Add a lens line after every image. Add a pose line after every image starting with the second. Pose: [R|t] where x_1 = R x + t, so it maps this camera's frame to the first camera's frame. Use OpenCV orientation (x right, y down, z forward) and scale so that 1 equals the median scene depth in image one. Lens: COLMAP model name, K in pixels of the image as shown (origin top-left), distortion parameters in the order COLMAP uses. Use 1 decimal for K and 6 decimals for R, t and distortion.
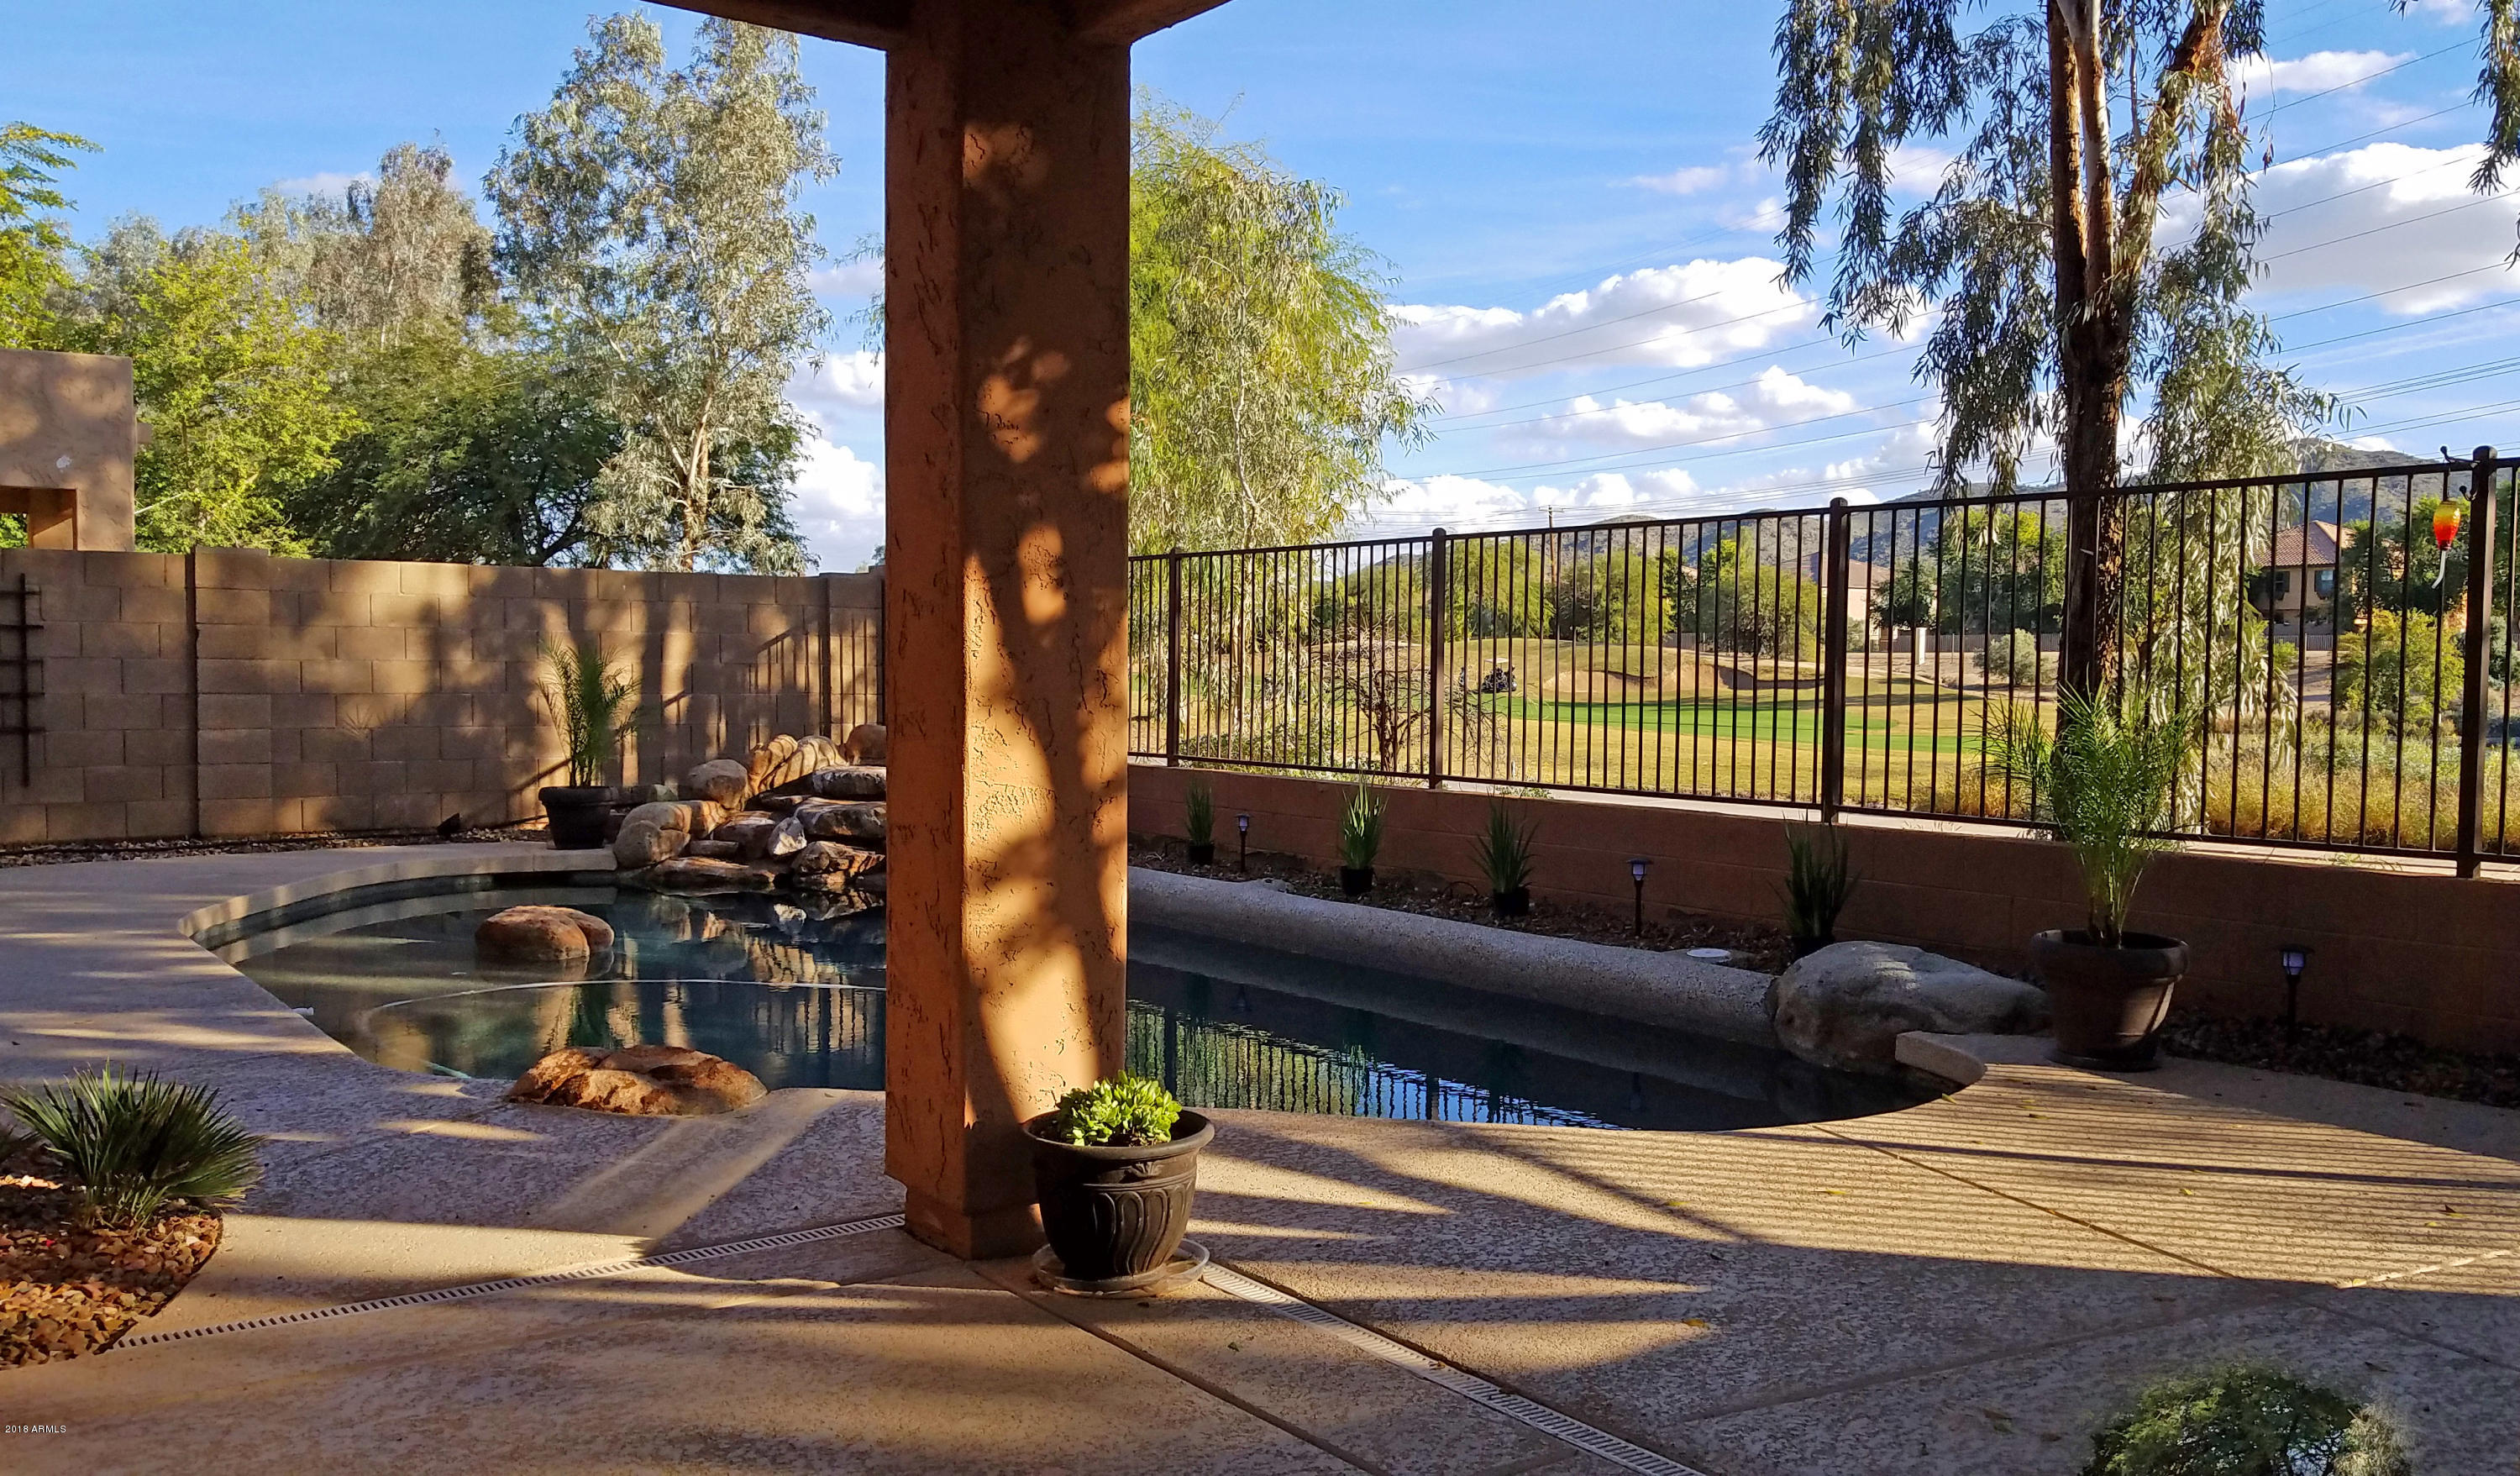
lens RADIAL K [[2149.9, 0, 1271.5], [0, 2149.9, 740.9], [0, 0, 1]] dist [0.077711, 0.001510]
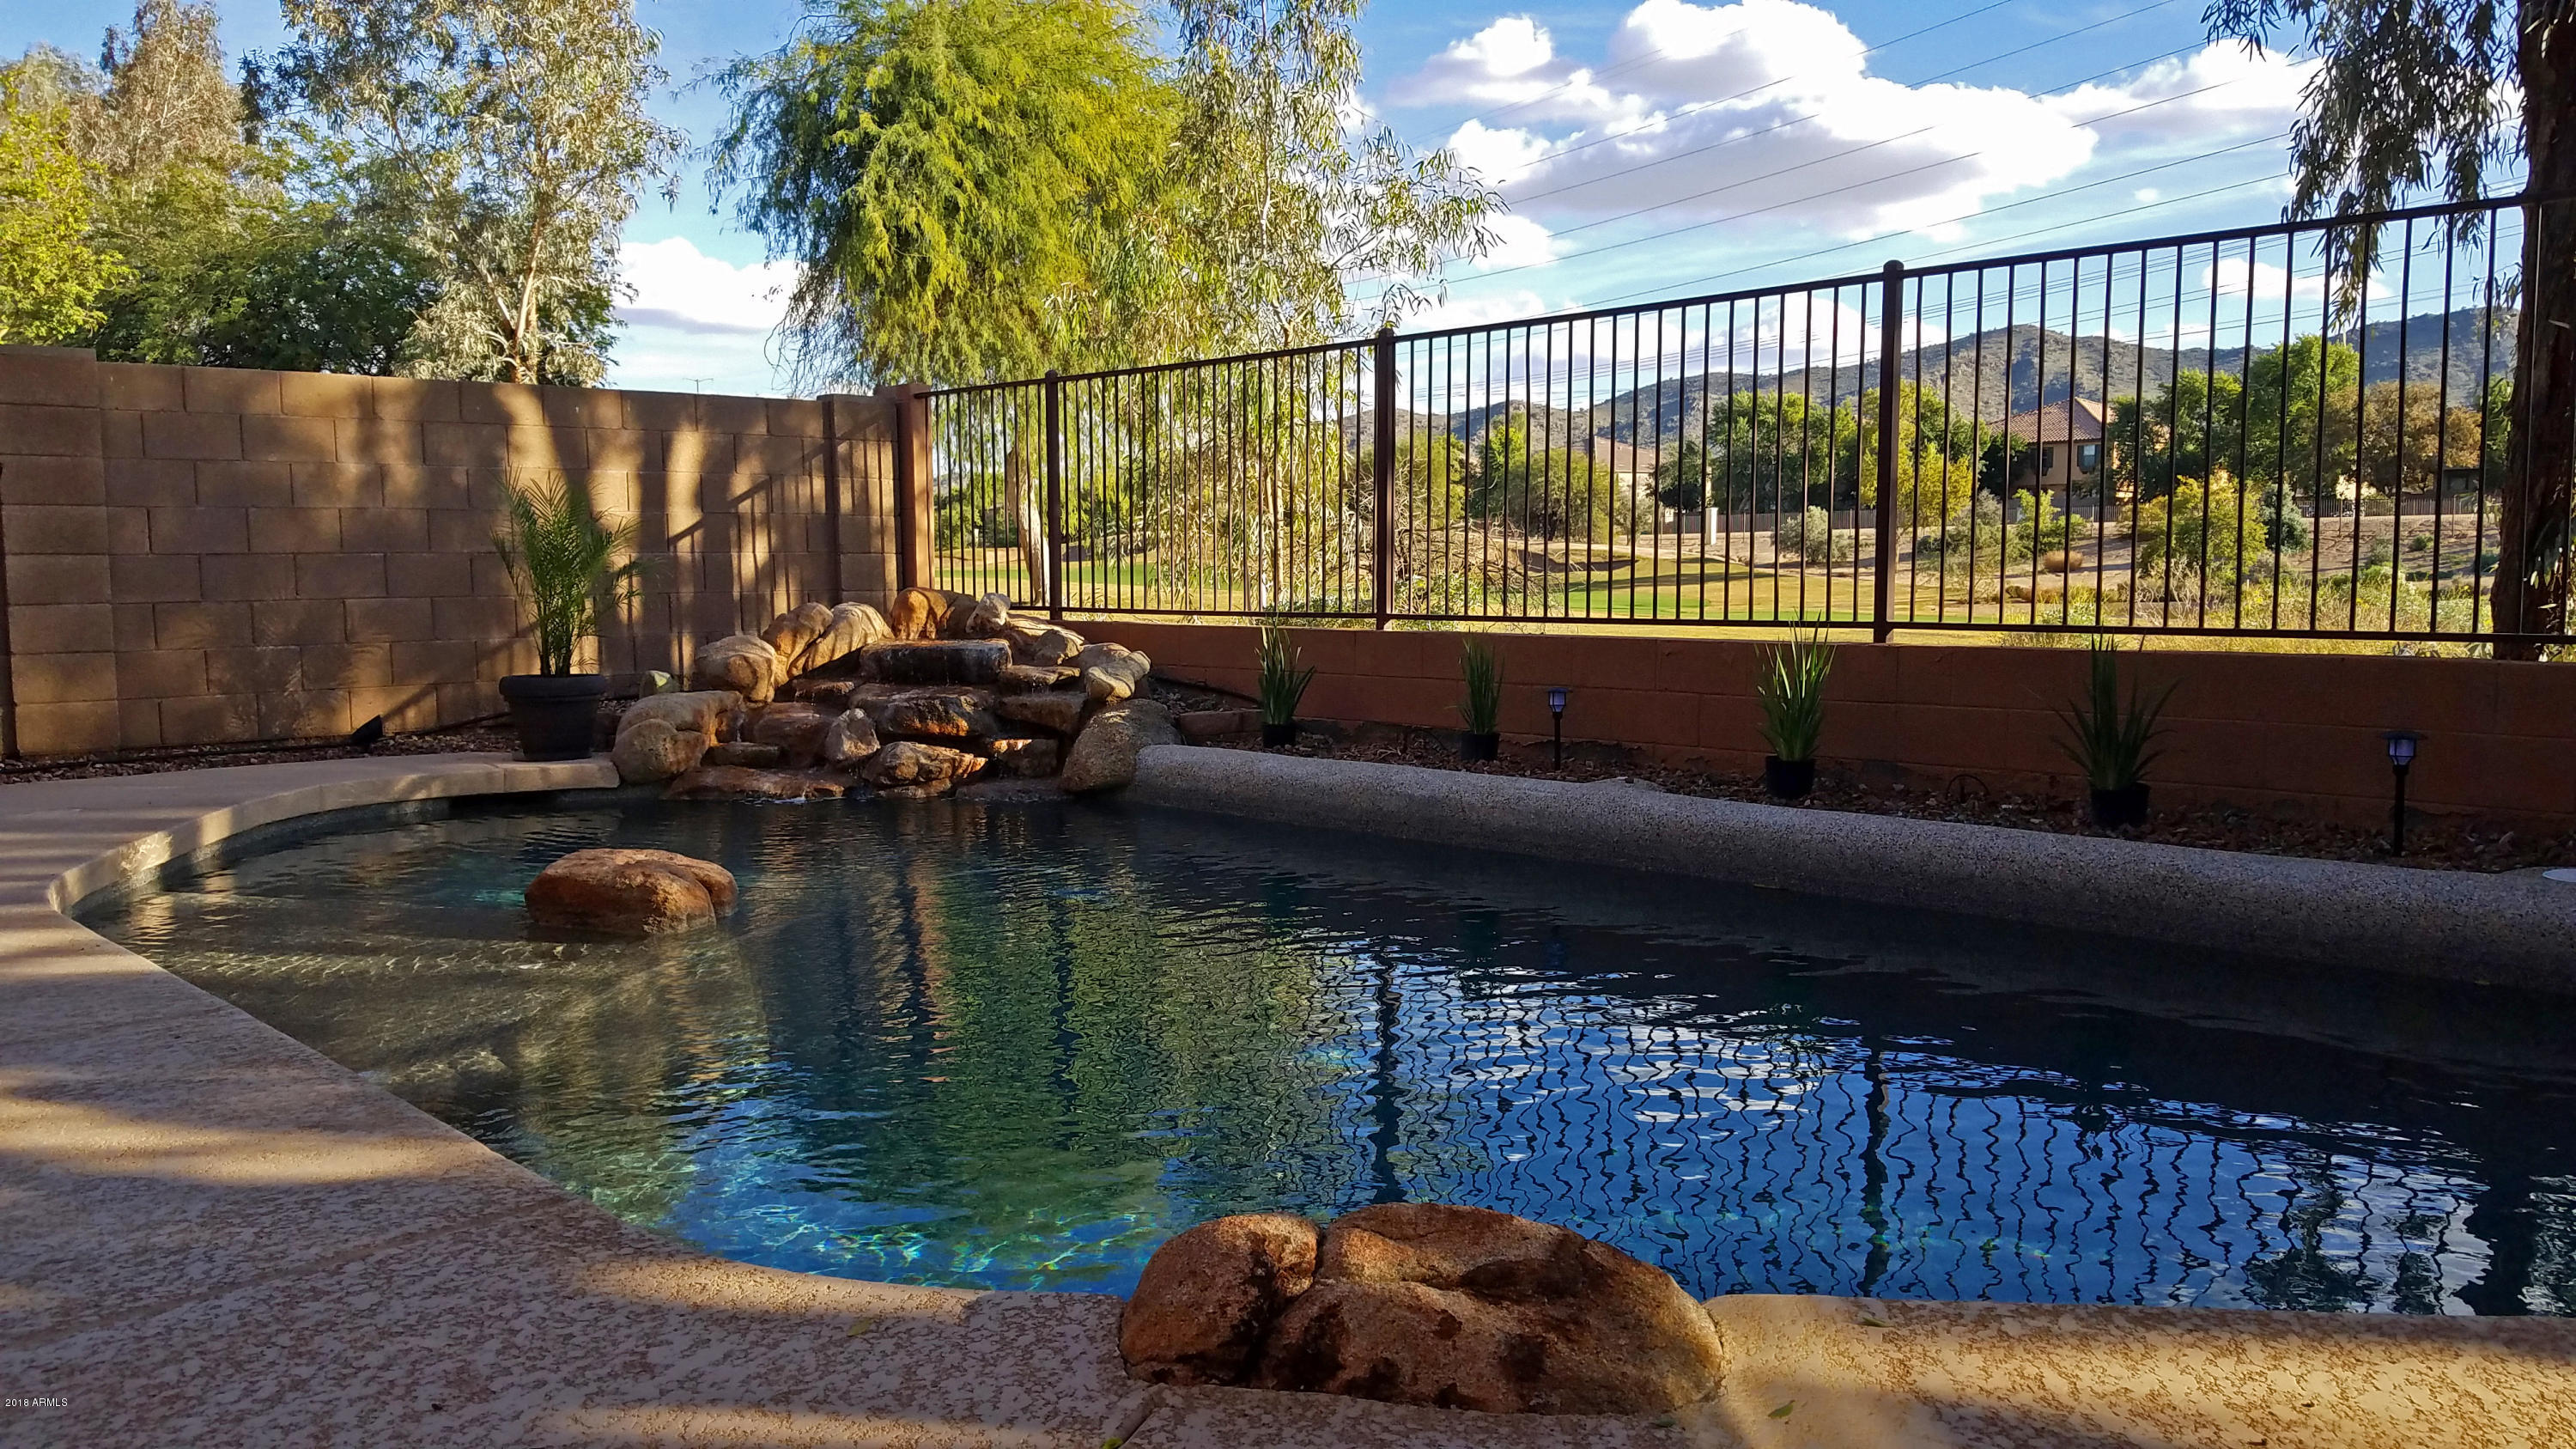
lens RADIAL K [[2158.6, 0, 1283.7], [0, 2158.6, 724.6], [0, 0, 1]] dist [0.004518, 0.006213]
pose [[0.993795, -0.026968, 0.107905, -0.063007], [0.022395, 0.998808, 0.043371, 0.004777], [-0.108946, -0.040686, 0.993215, 0.102858]]
